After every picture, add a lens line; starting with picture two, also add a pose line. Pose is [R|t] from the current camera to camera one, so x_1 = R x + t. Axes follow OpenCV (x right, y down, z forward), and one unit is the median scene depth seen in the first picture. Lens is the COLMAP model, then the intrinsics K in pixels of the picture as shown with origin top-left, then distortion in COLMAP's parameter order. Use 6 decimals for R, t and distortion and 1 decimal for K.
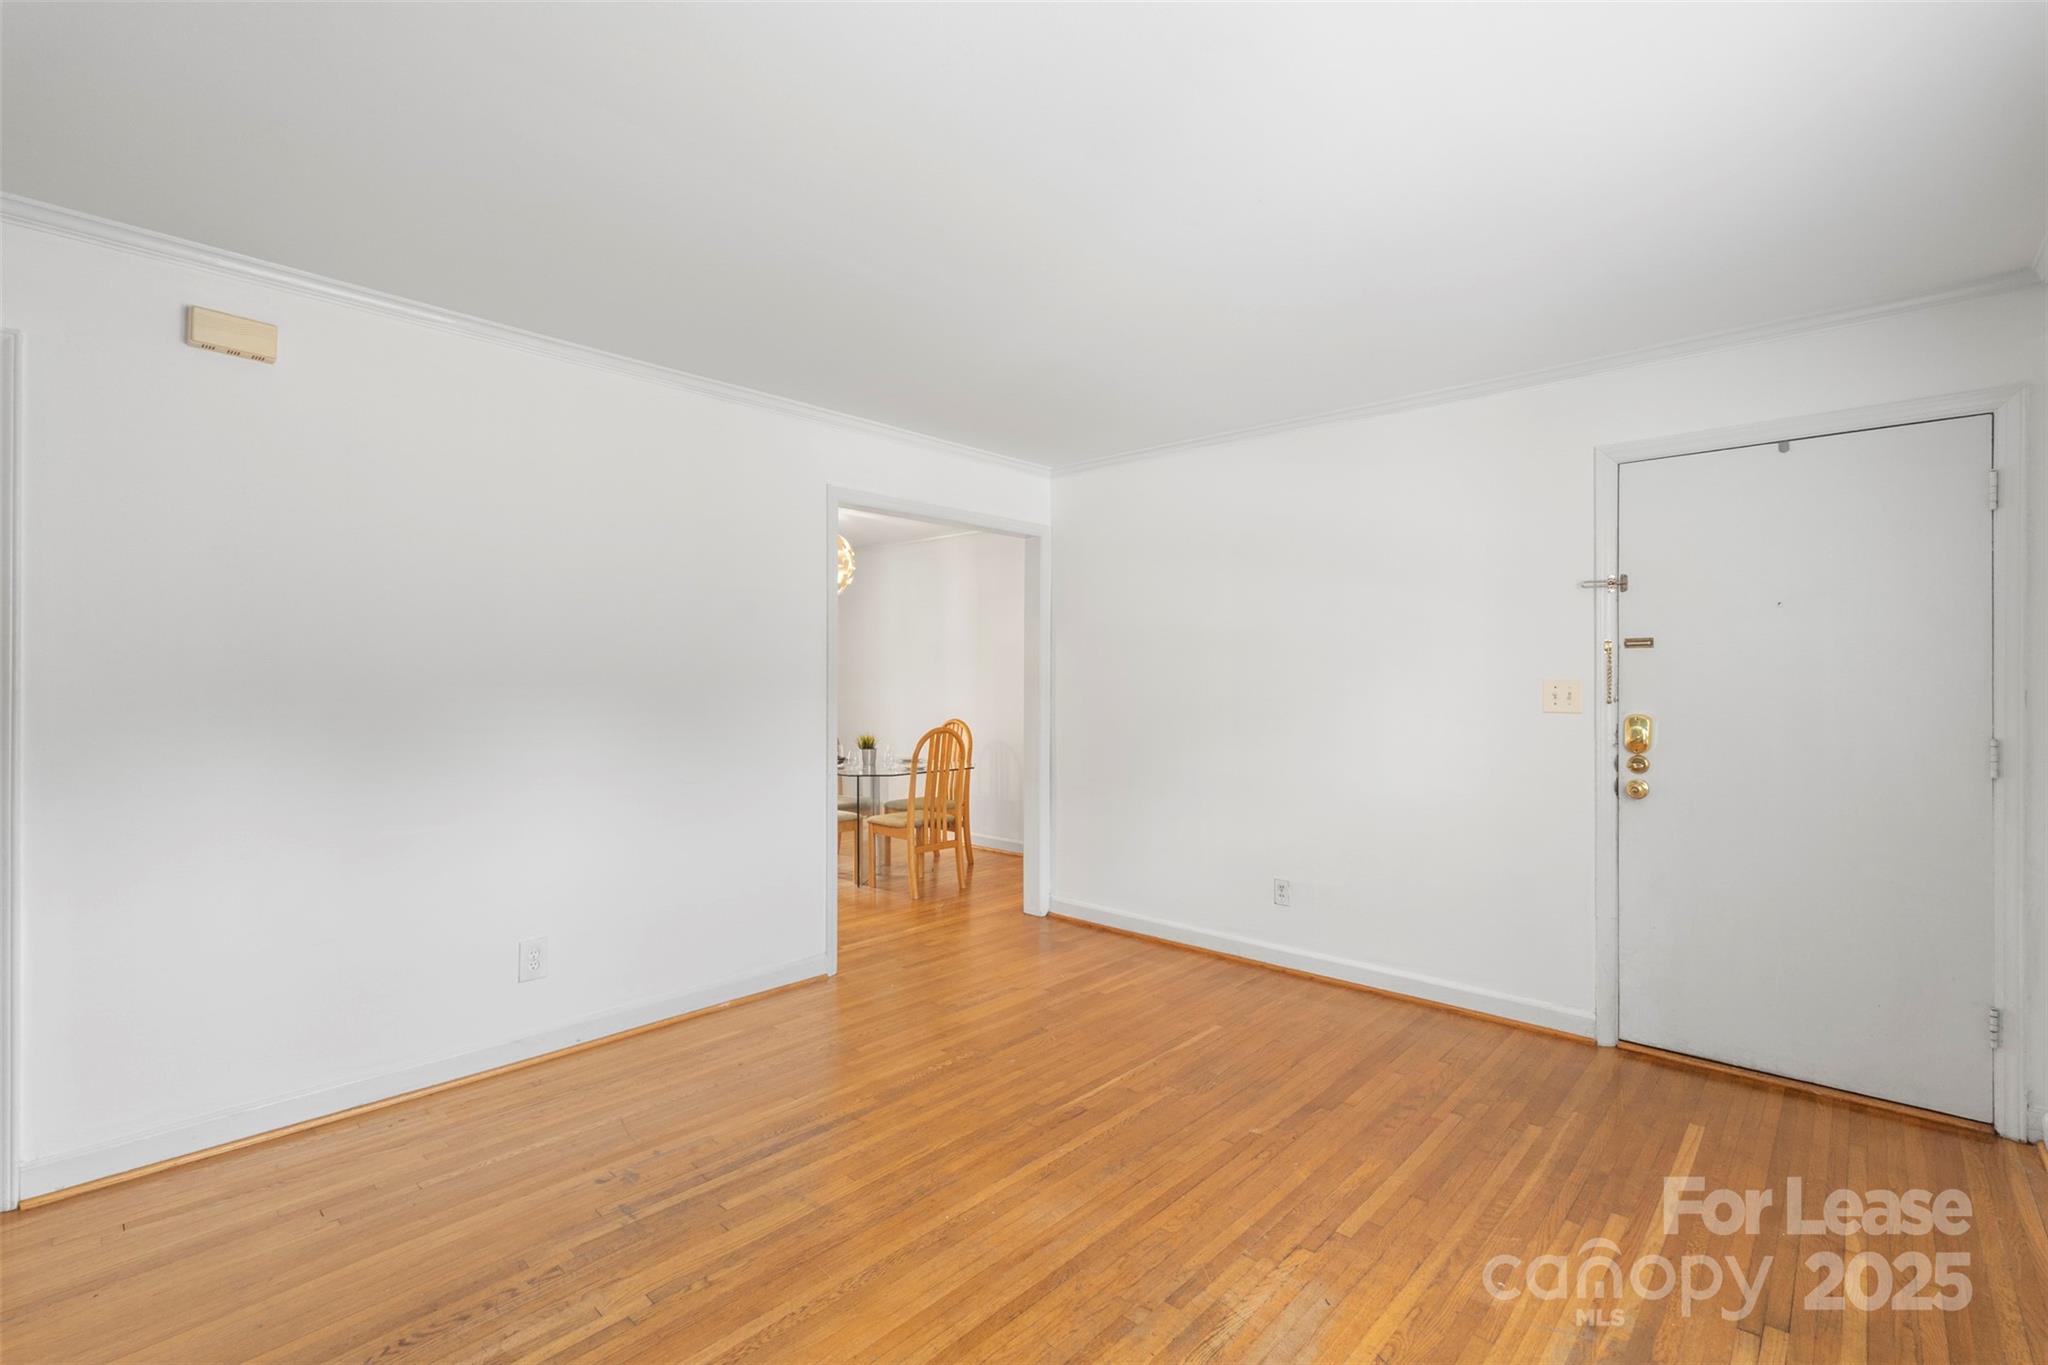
lens RADIAL K [[916.4, 0, 1024.0], [0, 916.4, 682.5], [0, 0, 1]] dist [-0.004972, -0.000629]
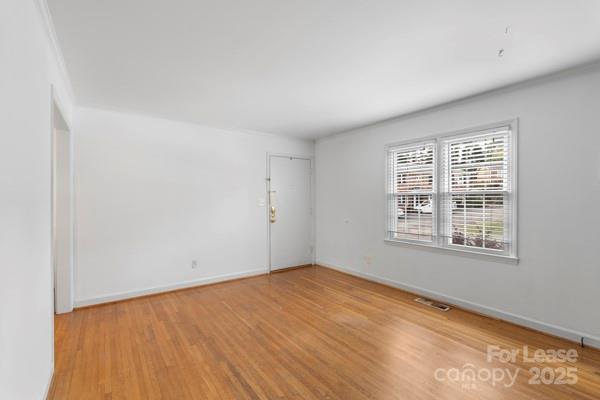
lens RADIAL K [[268.5, 0, 300.0], [0, 268.5, 200.0], [0, 0, 1]] dist [-0.004972, -0.000629]
pose [[0.193104, -0.004911, 0.981166, -0.887426], [0.007864, 0.999963, 0.003457, -0.005314], [-0.981147, 0.007048, 0.193135, 0.648269]]
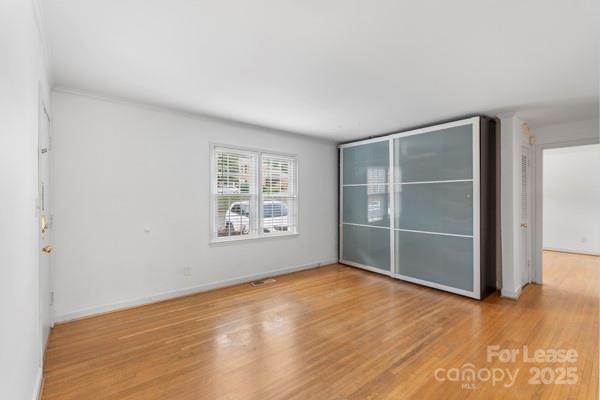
lens RADIAL K [[268.5, 0, 300.0], [0, 268.5, 200.0], [0, 0, 1]] dist [-0.004972, -0.000629]
pose [[-0.990932, -0.002004, 0.134349, -0.014803], [-0.001531, 0.999992, 0.003624, -0.005510], [-0.134355, 0.003385, -0.990927, 1.779305]]
